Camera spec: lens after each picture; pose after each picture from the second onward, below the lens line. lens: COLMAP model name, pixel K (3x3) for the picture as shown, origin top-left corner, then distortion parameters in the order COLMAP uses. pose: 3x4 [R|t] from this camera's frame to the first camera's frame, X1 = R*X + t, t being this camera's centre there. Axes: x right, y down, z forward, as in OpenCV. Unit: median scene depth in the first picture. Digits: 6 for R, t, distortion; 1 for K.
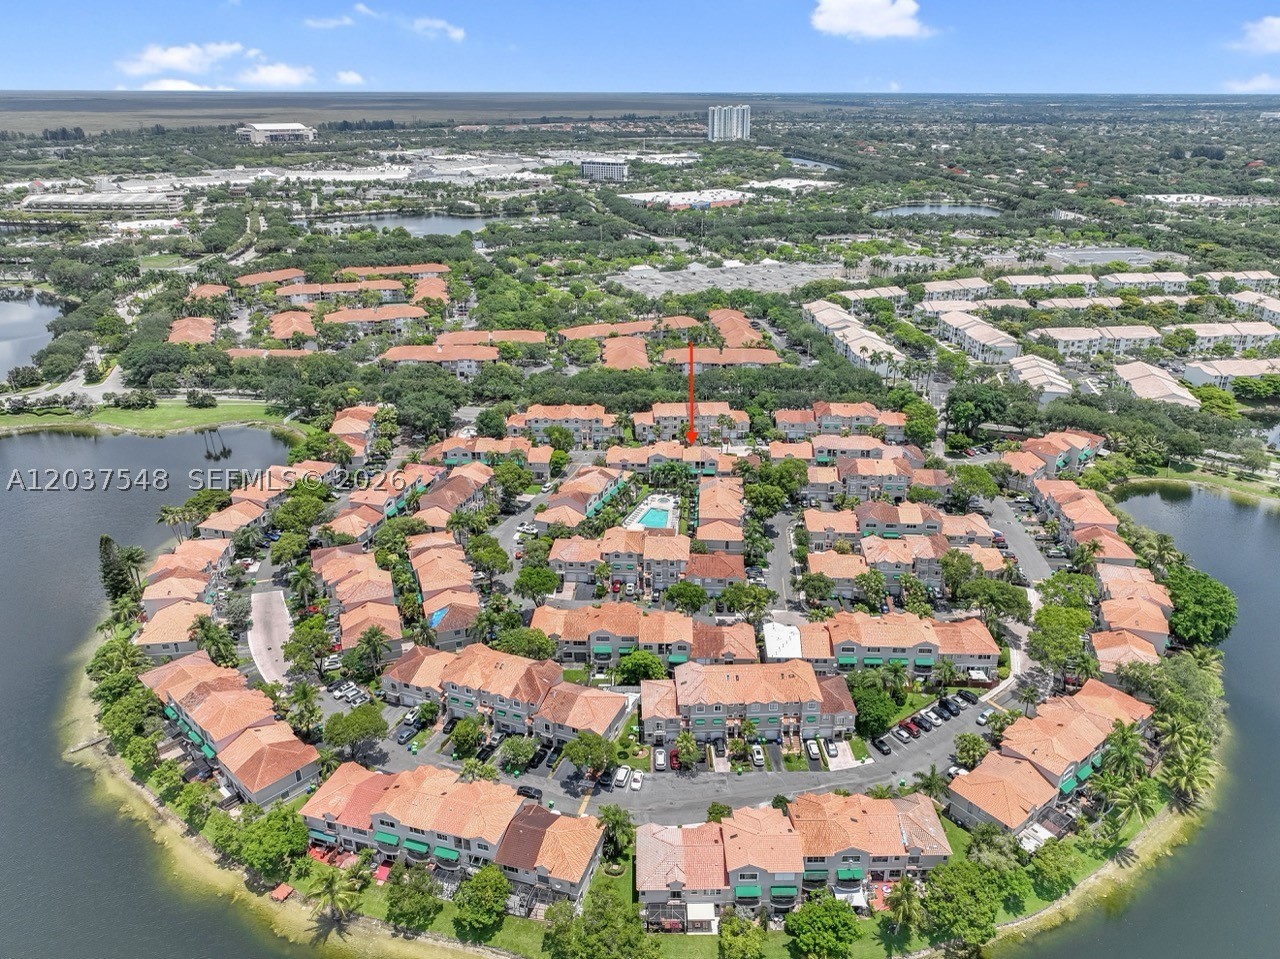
lens RADIAL K [[941.8, 0, 640.0], [0, 941.8, 479.5], [0, 0, 1]] dist [0.002960, 0.008272]
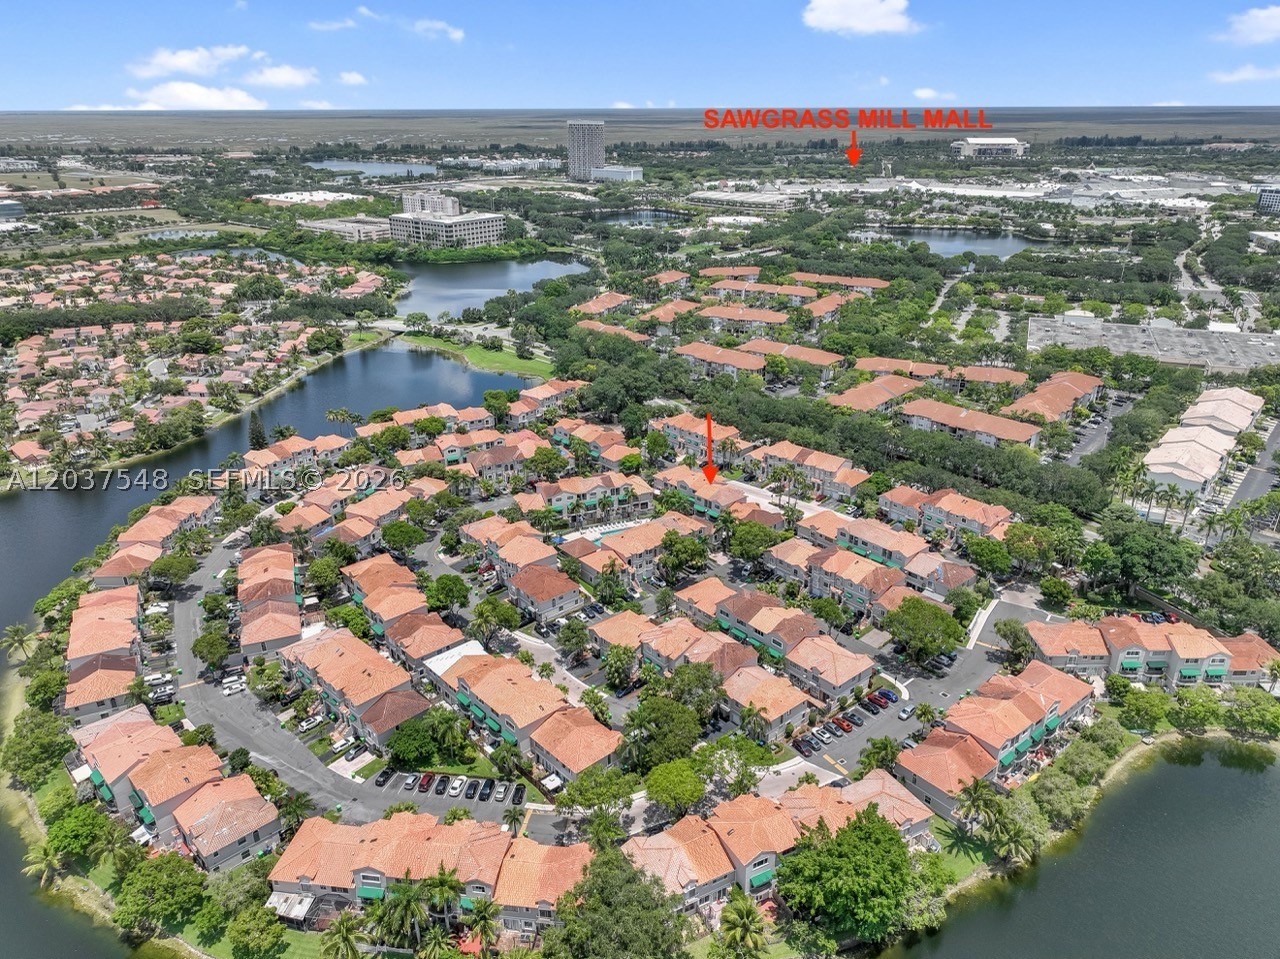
lens RADIAL K [[941.8, 0, 640.0], [0, 941.8, 479.5], [0, 0, 1]] dist [0.002960, 0.008272]
pose [[0.670738, 0.268521, -0.691381, 0.251267], [-0.278172, 0.955194, 0.101115, -0.043784], [0.687554, 0.124501, 0.715380, 0.112742]]
